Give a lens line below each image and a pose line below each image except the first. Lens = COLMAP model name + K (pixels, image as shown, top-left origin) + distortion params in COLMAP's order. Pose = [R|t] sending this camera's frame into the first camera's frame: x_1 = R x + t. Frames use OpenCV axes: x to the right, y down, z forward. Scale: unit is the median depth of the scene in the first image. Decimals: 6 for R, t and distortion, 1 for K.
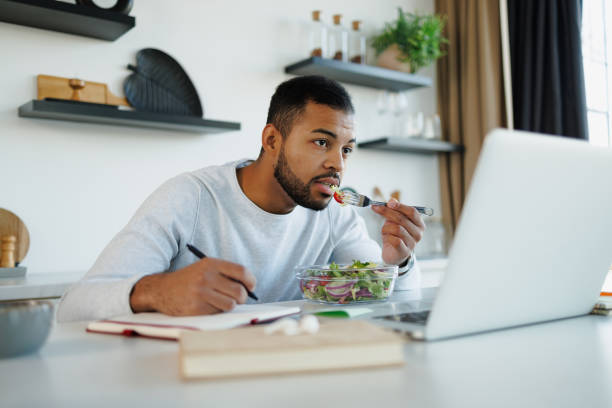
lens RADIAL K [[632.5, 0, 304.9], [0, 632.5, 228.6], [0, 0, 1]] dist [0.030077, 0.014666]
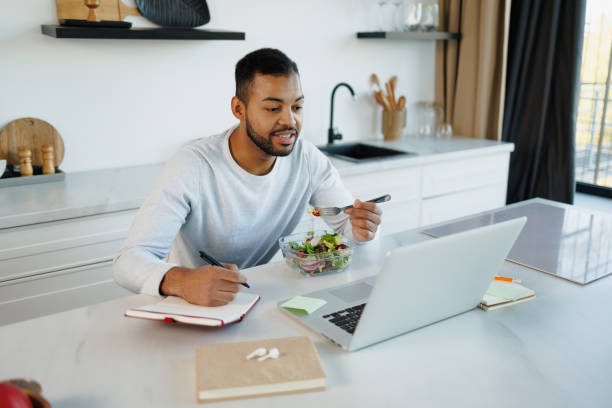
lens RADIAL K [[632.5, 0, 304.9], [0, 632.5, 228.6], [0, 0, 1]] dist [0.030077, 0.014666]
pose [[0.999480, 0.022697, -0.022893, 0.028391], [-0.014608, 0.951920, 0.305998, -0.154549], [0.028738, -0.305505, 0.951757, -0.106960]]
